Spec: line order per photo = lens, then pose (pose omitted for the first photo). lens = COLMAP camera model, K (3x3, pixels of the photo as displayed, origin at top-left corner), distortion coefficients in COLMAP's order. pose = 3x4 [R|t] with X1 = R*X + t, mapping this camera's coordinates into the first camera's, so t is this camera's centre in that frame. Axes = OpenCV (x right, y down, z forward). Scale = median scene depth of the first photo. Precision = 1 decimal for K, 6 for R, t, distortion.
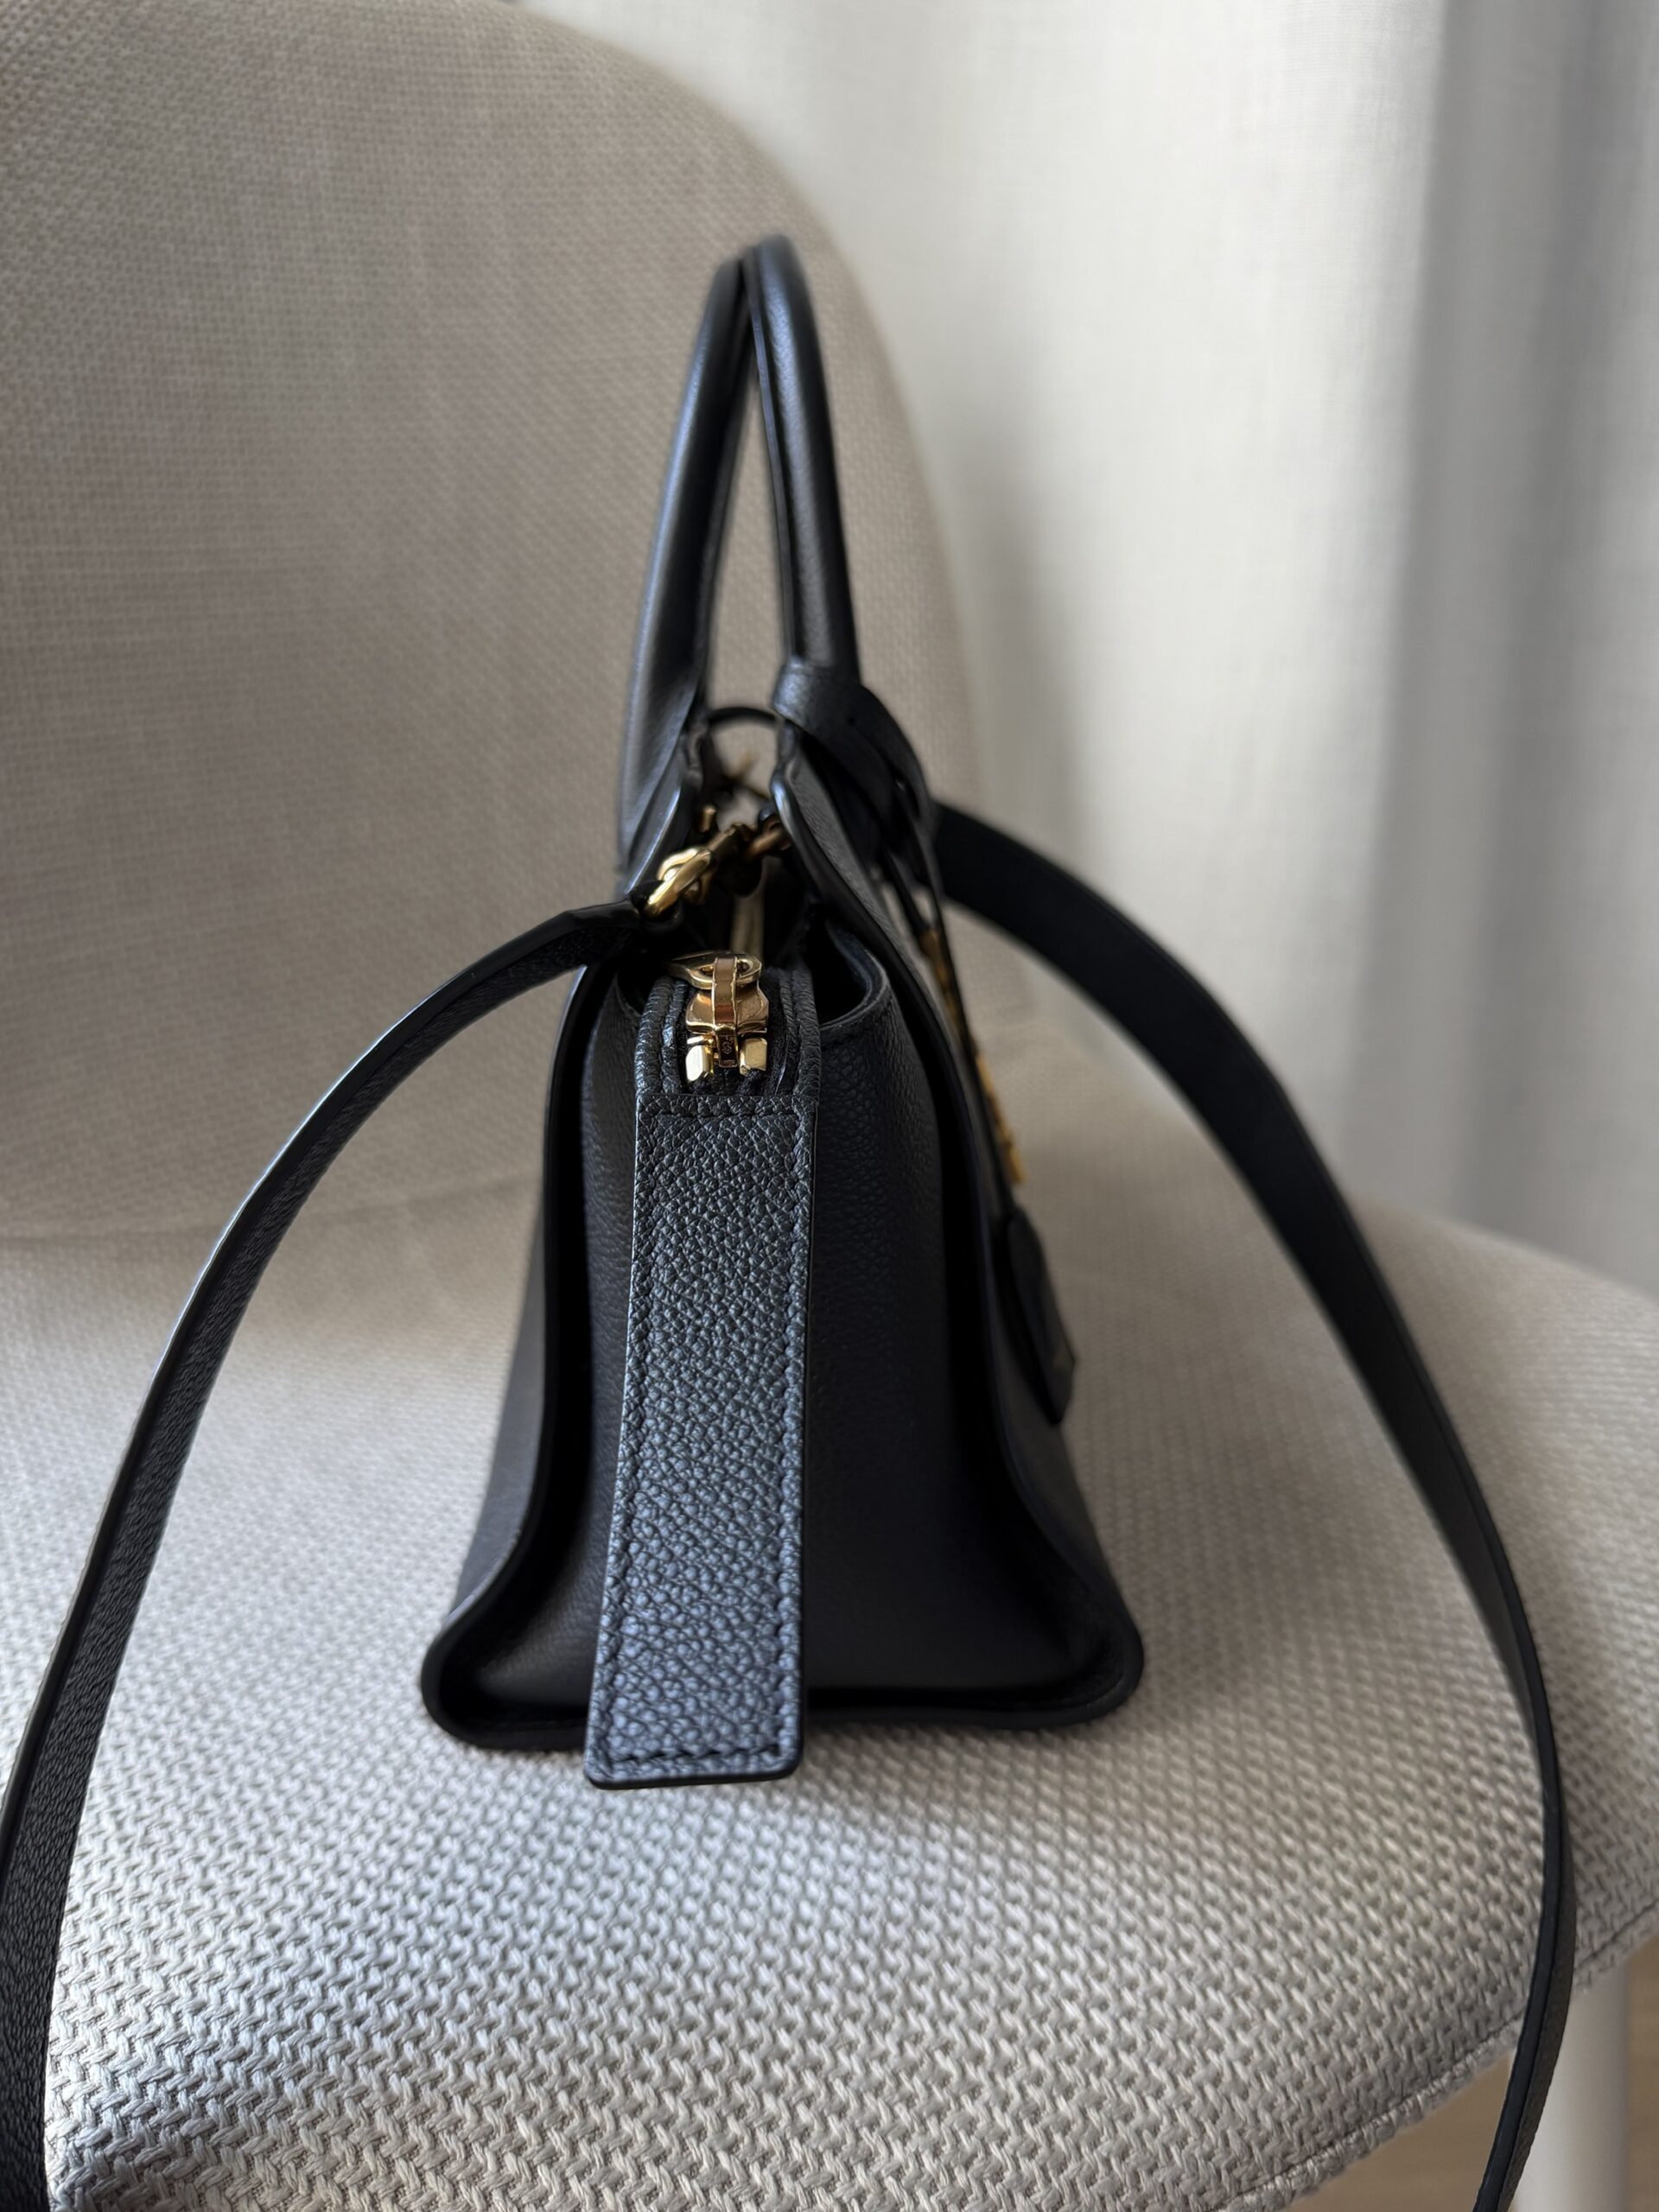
lens RADIAL K [[1649.9, 0, 829.5], [0, 1649.9, 1106.0], [0, 0, 1]] dist [-0.065601, 0.032732]
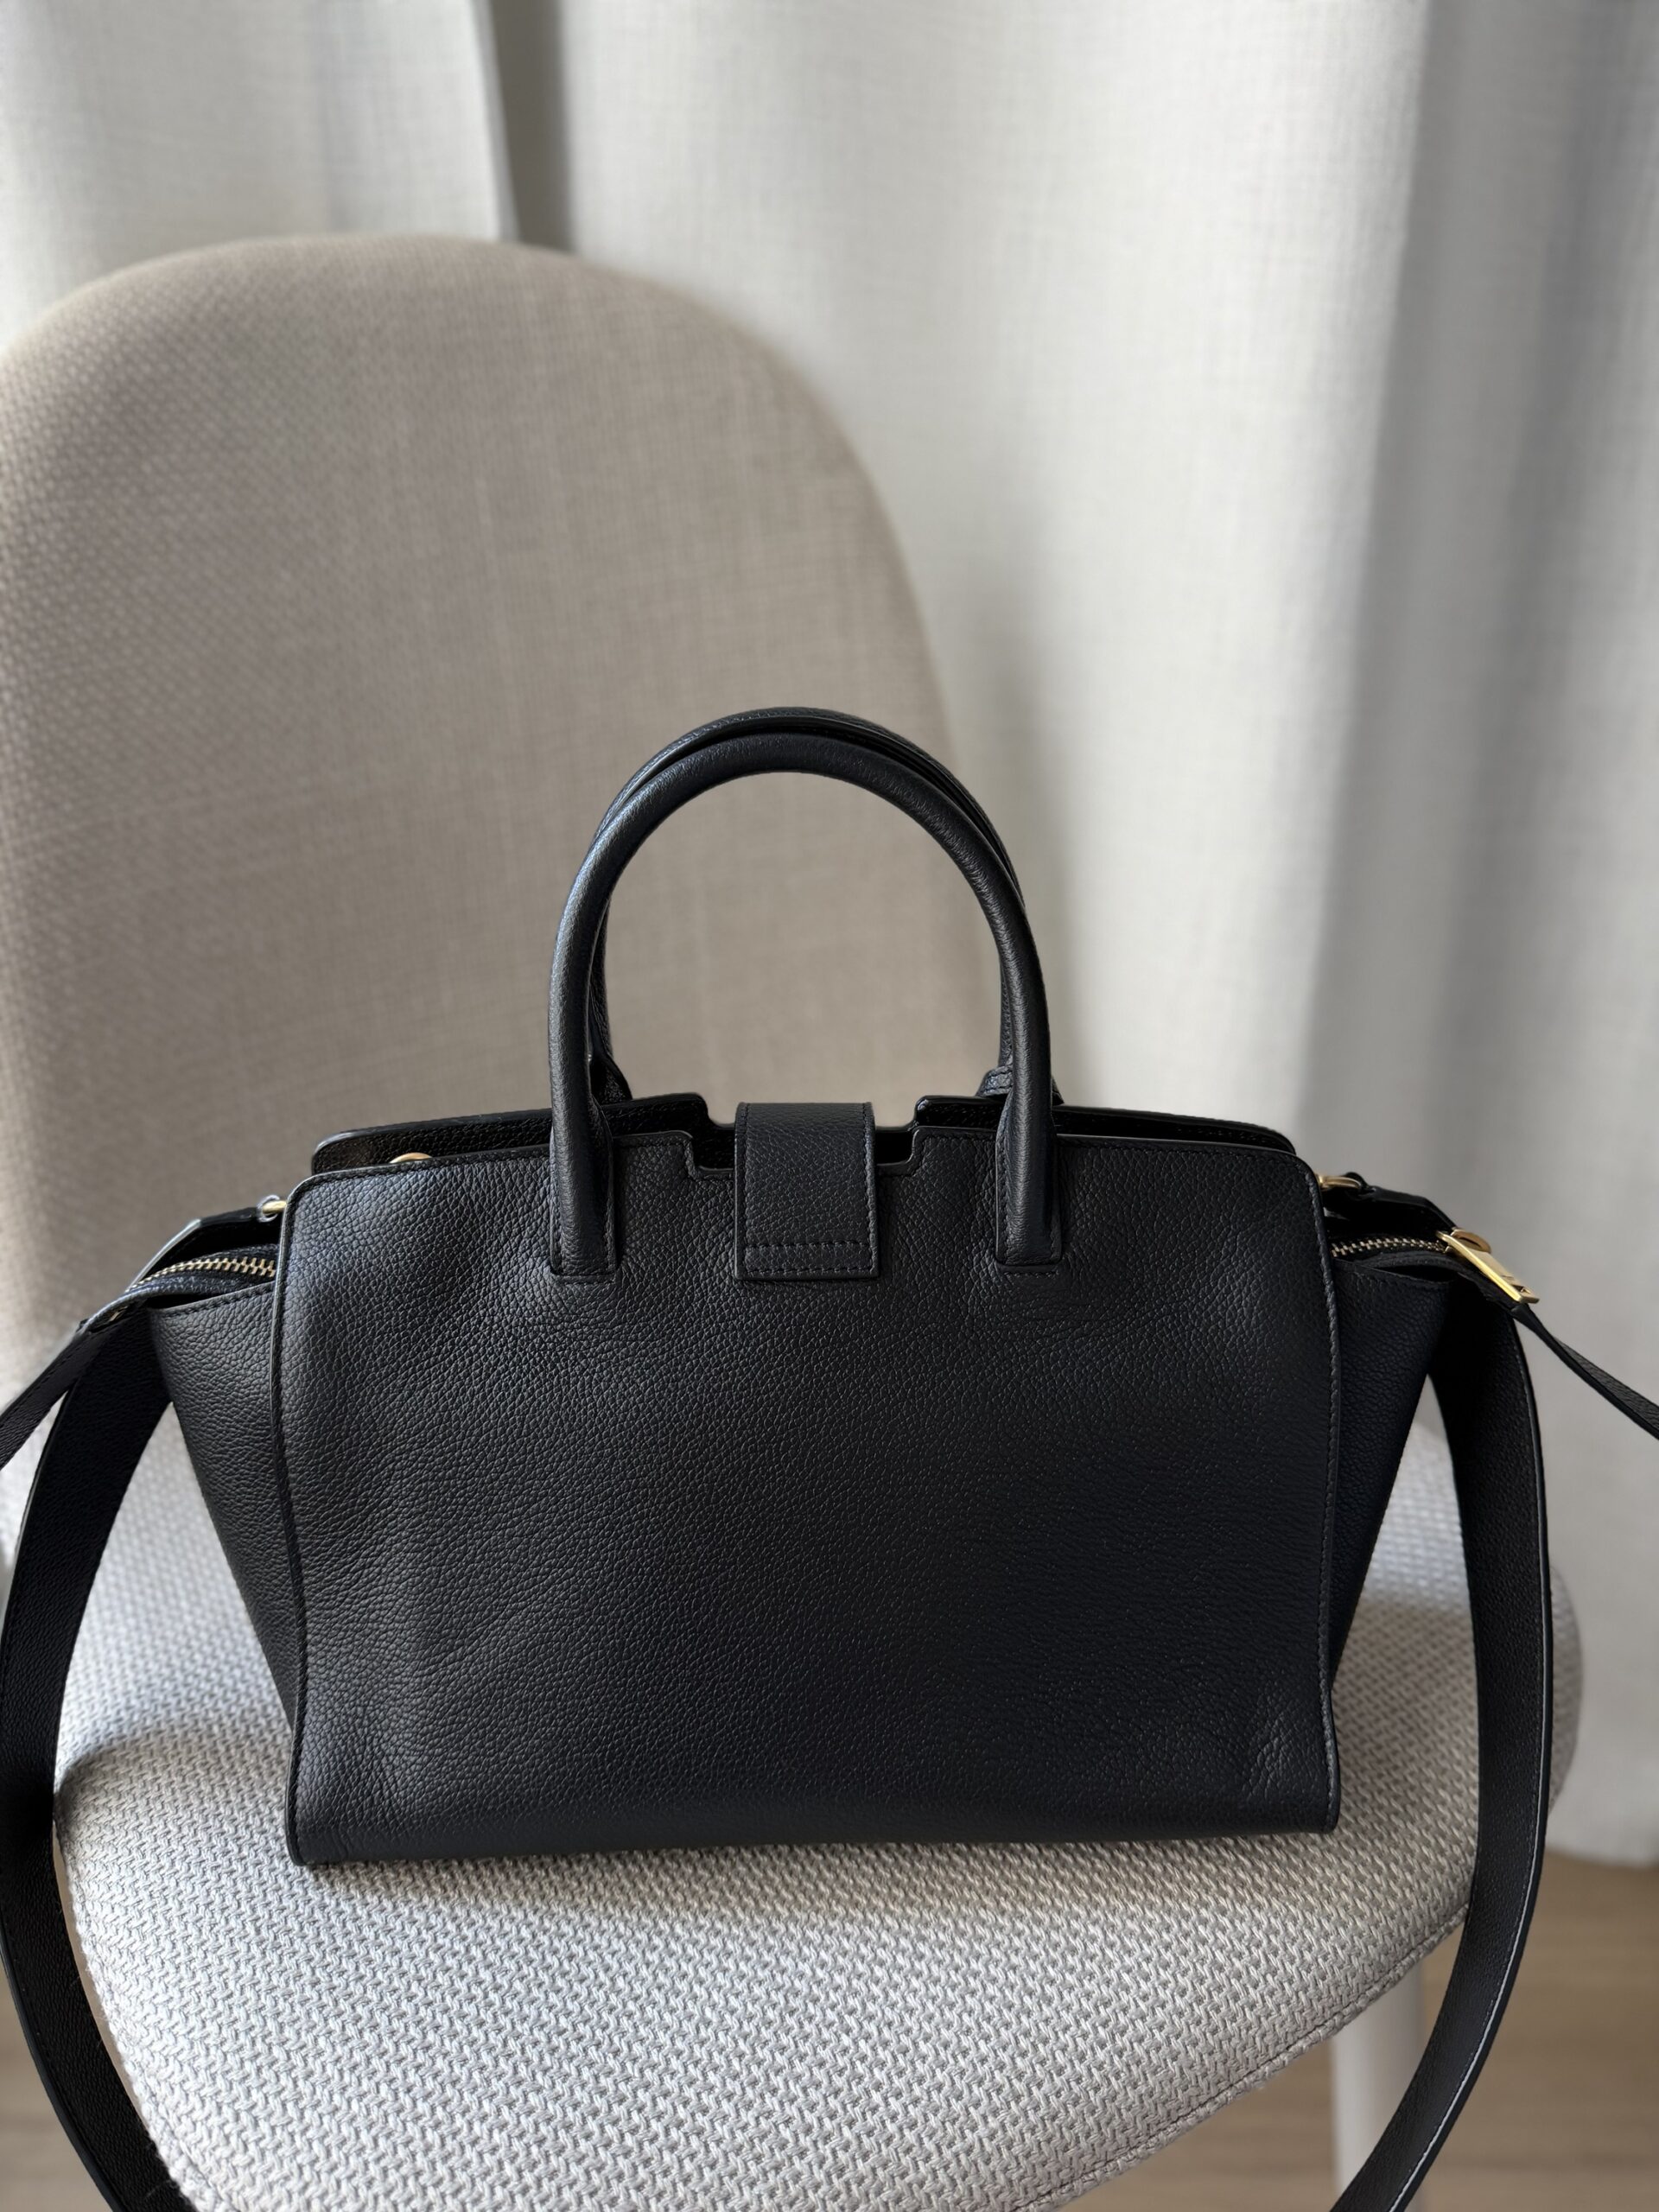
lens RADIAL K [[1615.8, 0, 833.4], [0, 1615.8, 1096.8], [0, 0, 1]] dist [-0.032398, 0.017390]
pose [[0.997781, 0.026178, -0.061222, 0.174353], [-0.019939, 0.994748, 0.100389, -0.512162], [0.063528, -0.098946, 0.993063, -0.385785]]
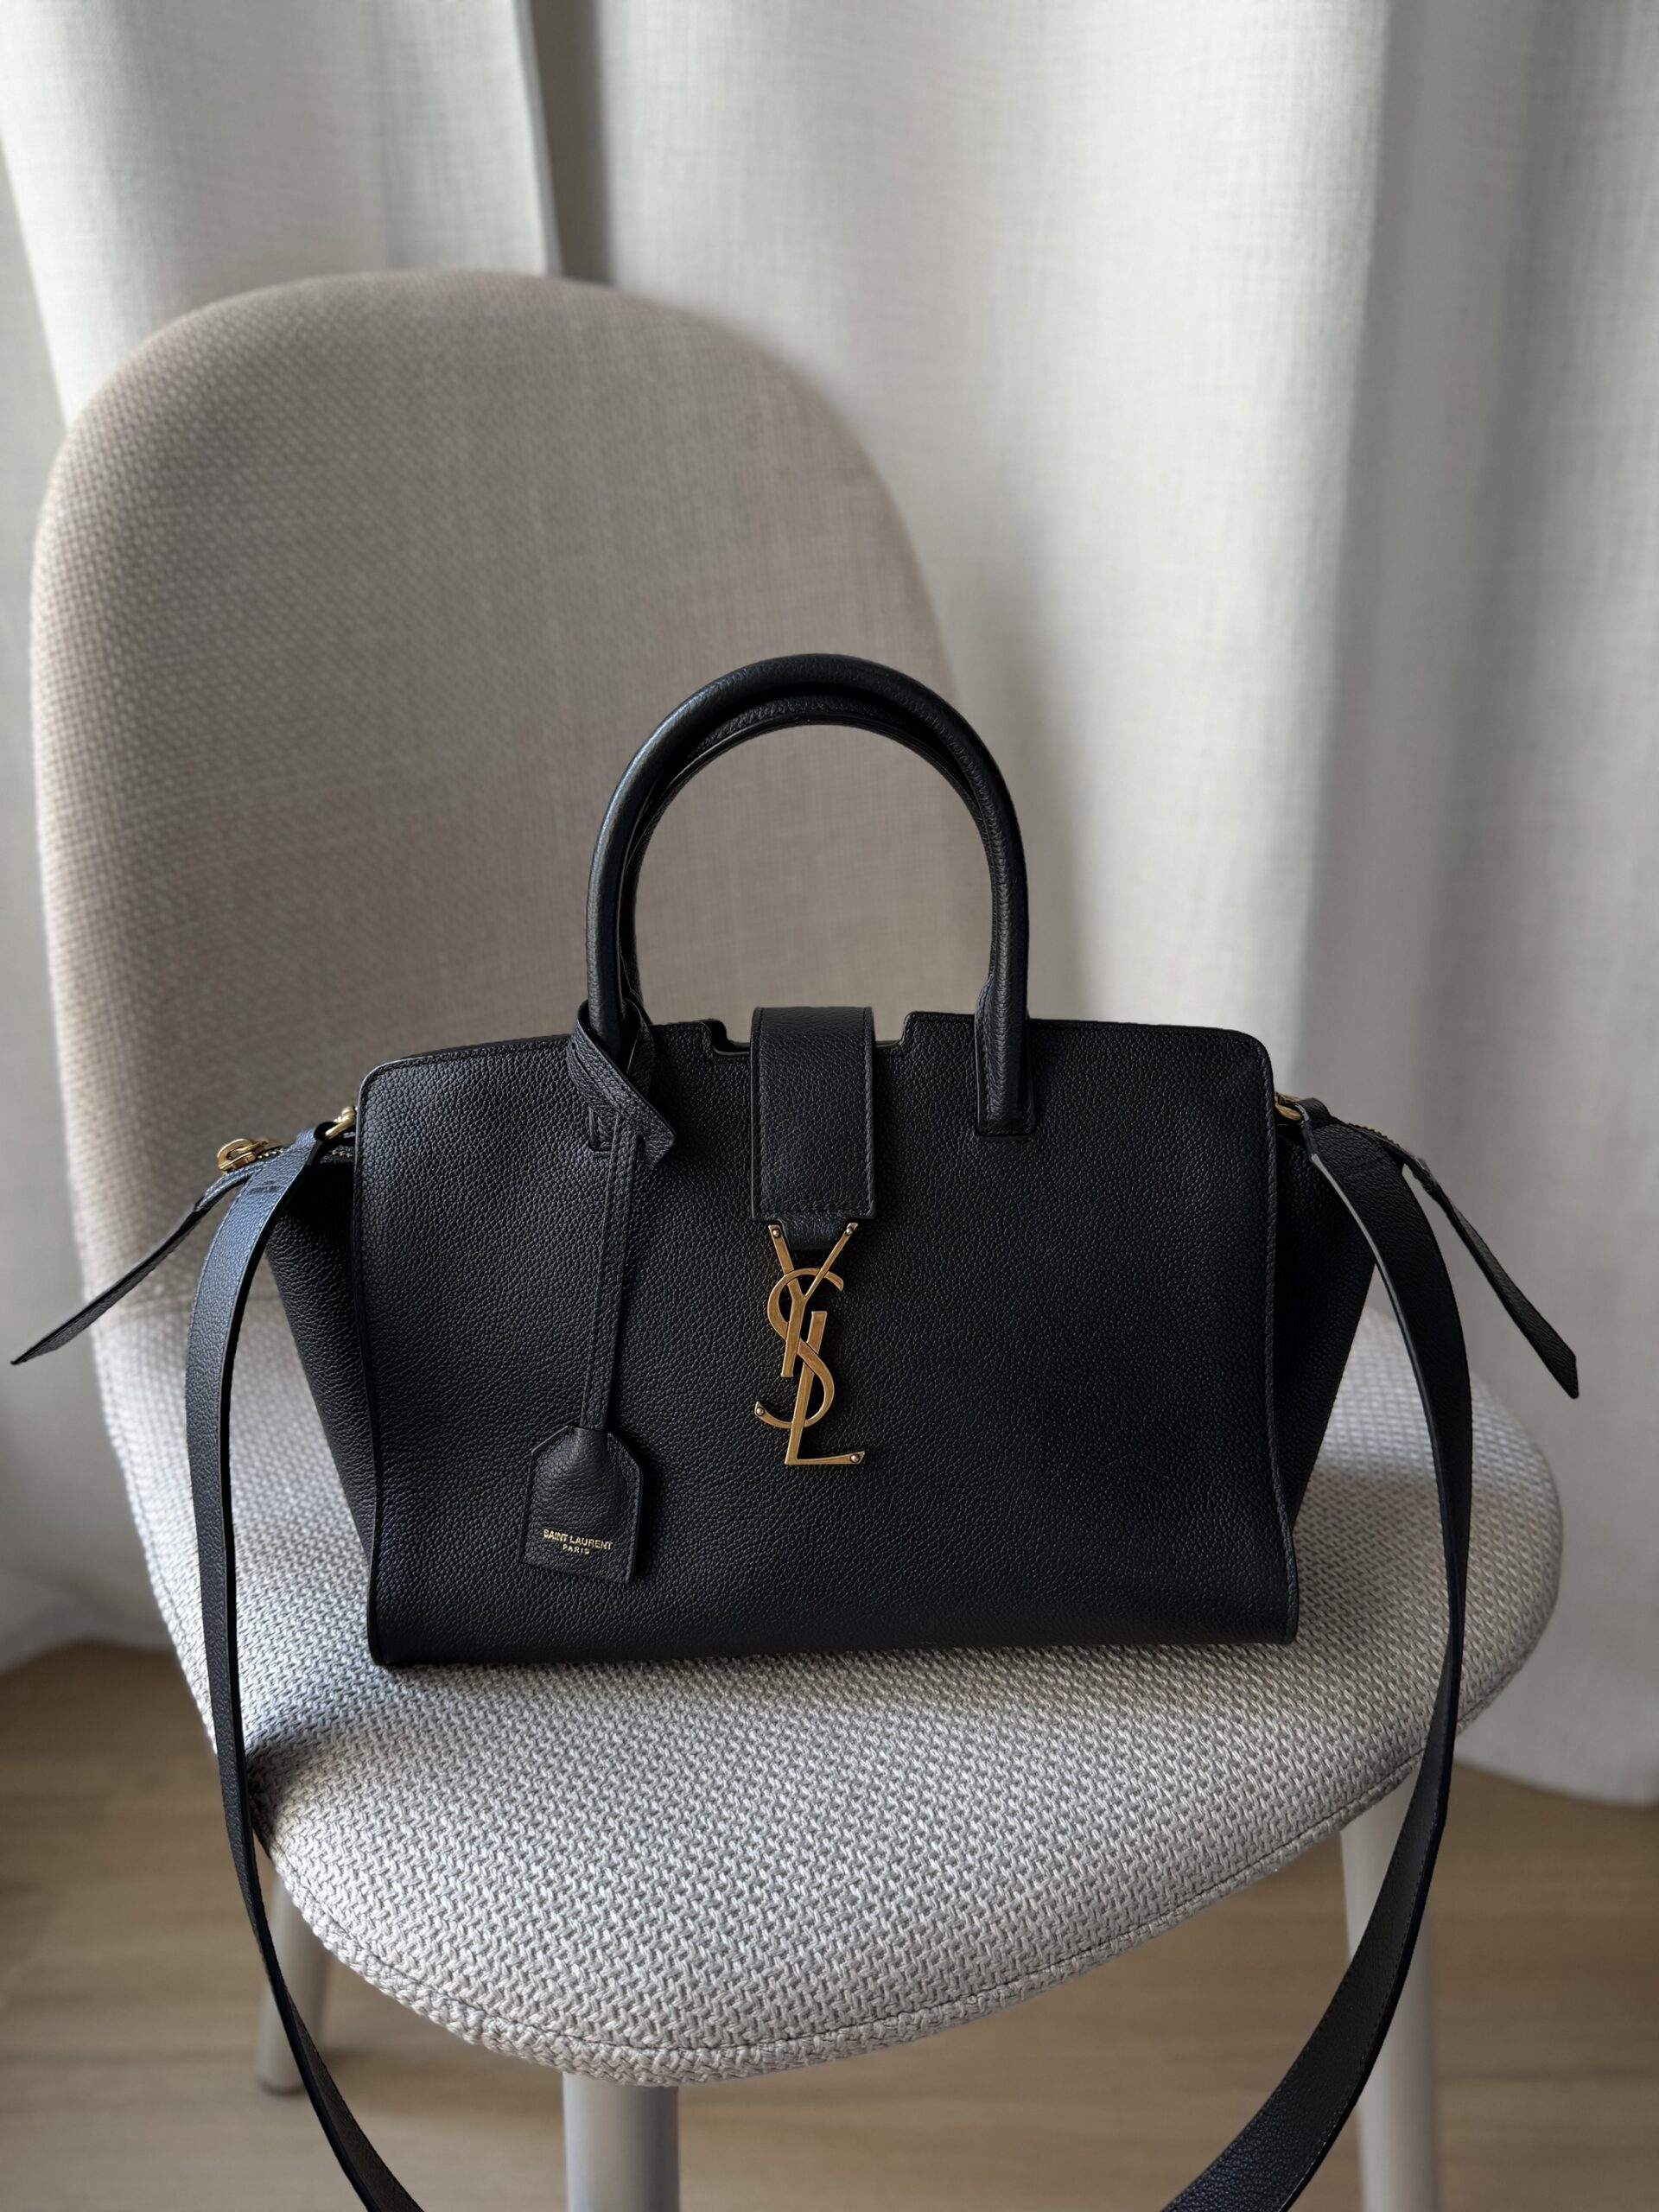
lens RADIAL K [[1607.4, 0, 832.7], [0, 1607.4, 1096.8], [0, 0, 1]] dist [-0.016613, -0.001938]
pose [[0.997851, 0.008432, -0.064977, 0.143828], [-0.003781, 0.997442, 0.071376, -0.362772], [0.065413, -0.070977, 0.995331, -0.618413]]
